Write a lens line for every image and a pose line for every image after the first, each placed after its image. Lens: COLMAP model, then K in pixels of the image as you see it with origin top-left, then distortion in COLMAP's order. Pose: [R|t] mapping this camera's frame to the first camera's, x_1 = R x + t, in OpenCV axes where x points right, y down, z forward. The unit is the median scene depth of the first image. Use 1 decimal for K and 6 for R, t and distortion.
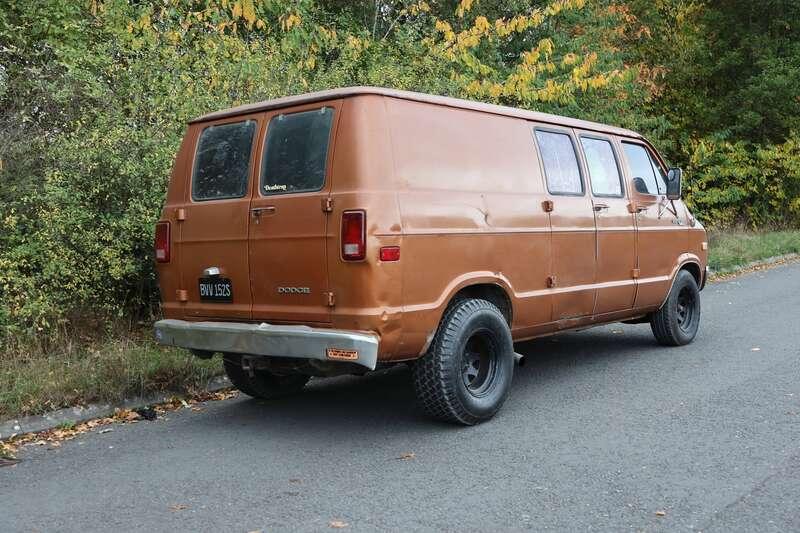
lens RADIAL K [[927.6, 0, 400.0], [0, 927.6, 266.5], [0, 0, 1]] dist [-0.026440, 0.266899]
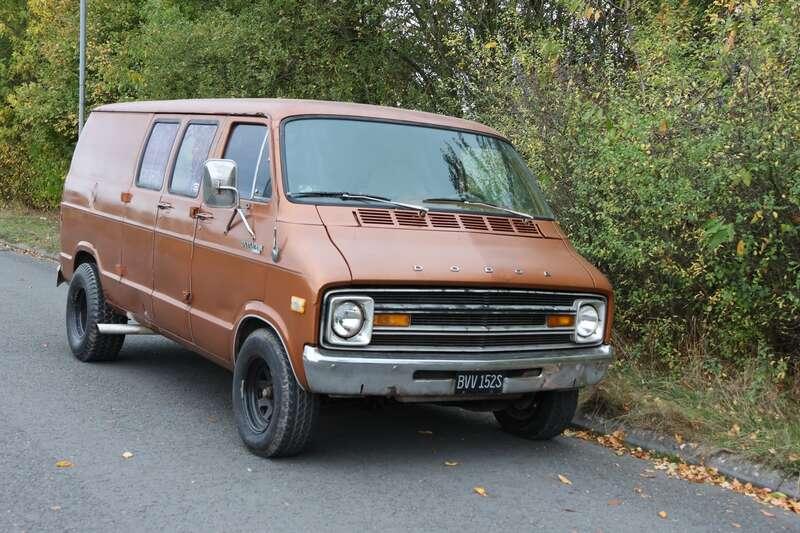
lens RADIAL K [[1068.0, 0, 403.4], [0, 1068.0, 264.5], [0, 0, 1]] dist [0.033154, 0.398425]
pose [[-0.328979, 0.085342, -0.940473, 1.110999], [-0.101871, 0.986889, 0.125189, -0.160592], [0.938826, 0.136992, -0.315972, 1.565660]]
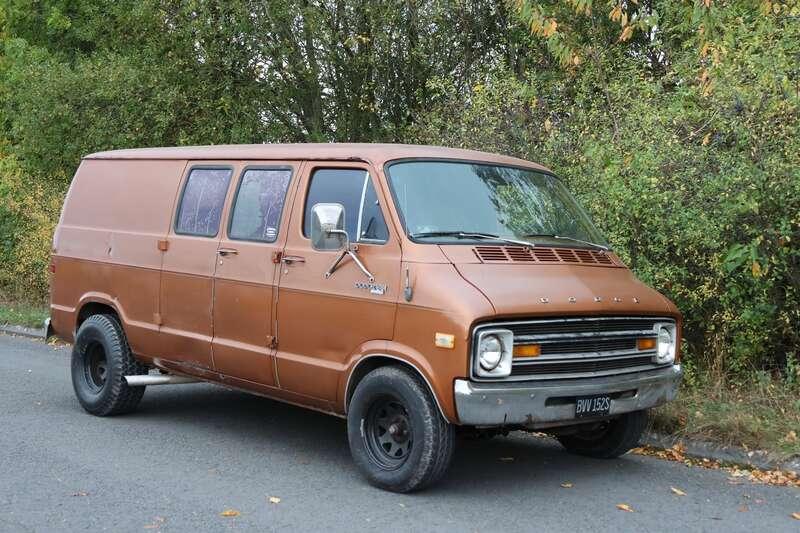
lens RADIAL K [[1068.0, 0, 403.4], [0, 1068.0, 264.5], [0, 0, 1]] dist [0.033154, 0.398425]
pose [[-0.141132, 0.063773, -0.987935, 1.204216], [-0.076385, 0.994247, 0.075093, -0.142184], [0.987040, 0.086062, -0.135449, 1.326750]]
